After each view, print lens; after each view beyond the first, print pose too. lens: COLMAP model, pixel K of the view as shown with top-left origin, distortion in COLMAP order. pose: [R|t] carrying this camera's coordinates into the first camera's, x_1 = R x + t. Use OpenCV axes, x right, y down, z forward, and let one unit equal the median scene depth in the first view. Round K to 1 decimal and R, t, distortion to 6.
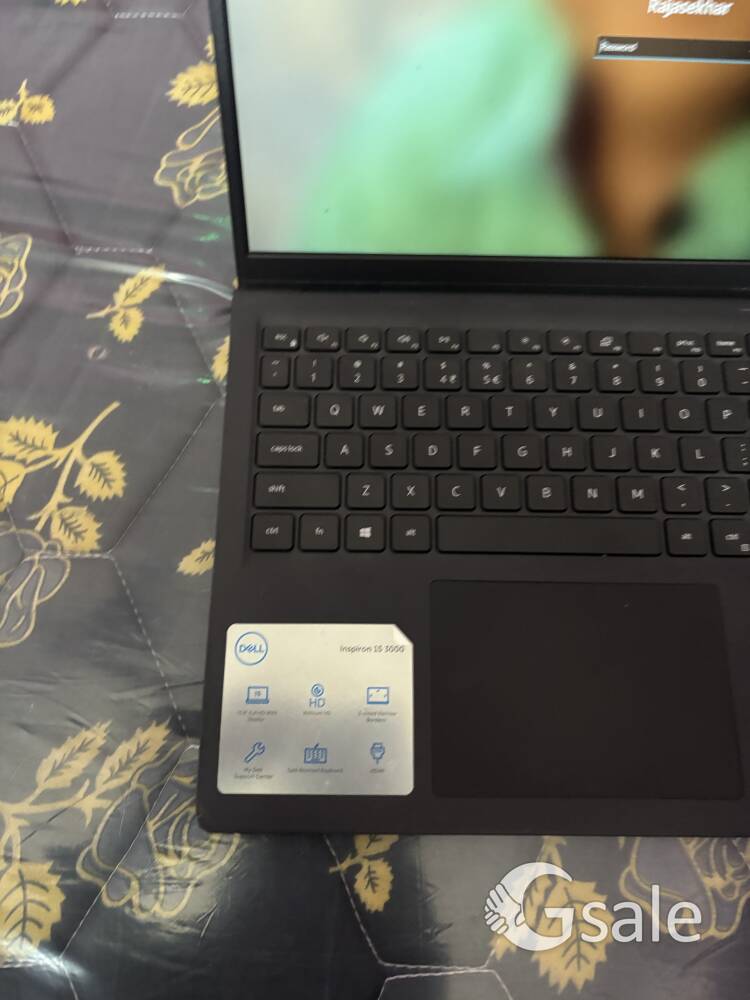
lens RADIAL K [[761.5, 0, 377.9], [0, 761.5, 497.0], [0, 0, 1]] dist [0.009188, -0.026997]
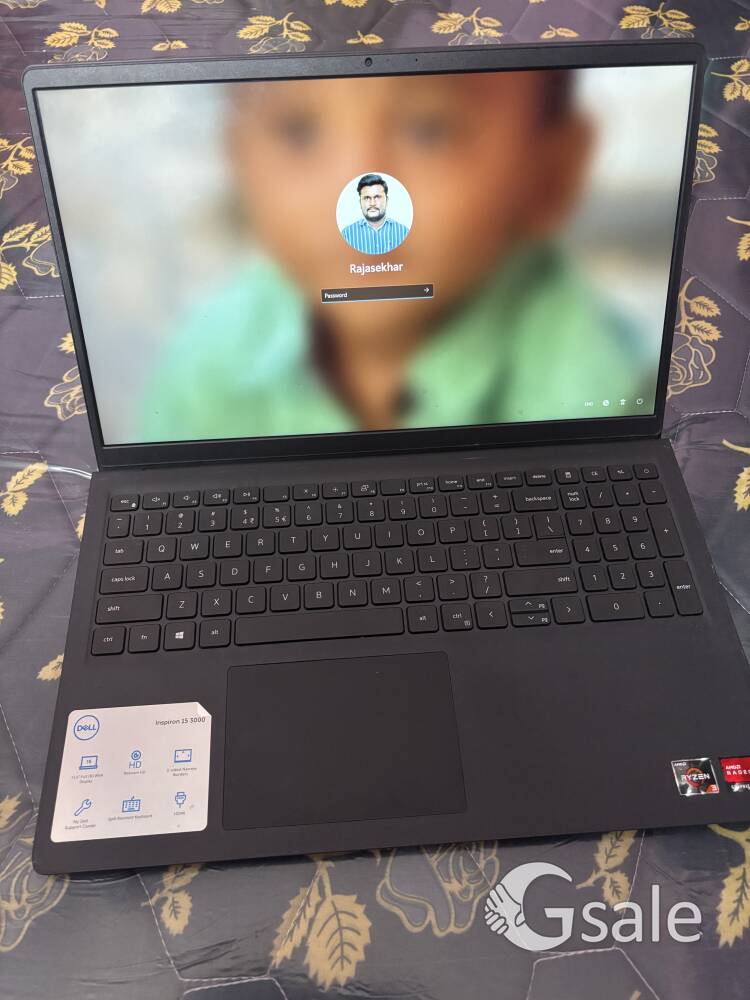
lens RADIAL K [[761.5, 0, 371.4], [0, 761.5, 504.6], [0, 0, 1]] dist [0.009188, -0.026997]
pose [[0.996836, -0.074139, 0.028670, 0.289124], [0.079159, 0.958713, -0.273135, 0.214636], [-0.007237, 0.274540, 0.961548, -0.326599]]
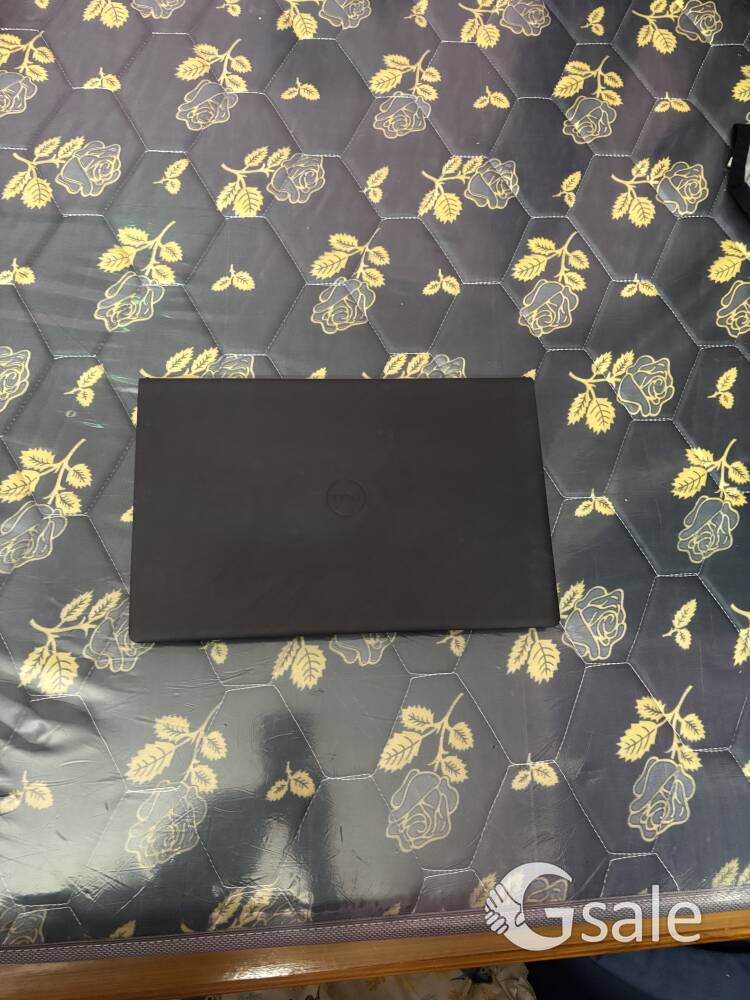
lens RADIAL K [[761.5, 0, 375.0], [0, 761.5, 504.8], [0, 0, 1]] dist [0.009188, -0.026997]
pose [[0.994314, -0.048228, 0.094940, 0.232081], [0.044933, 0.998321, 0.036542, 0.010424], [-0.096543, -0.032068, 0.994812, -1.137898]]
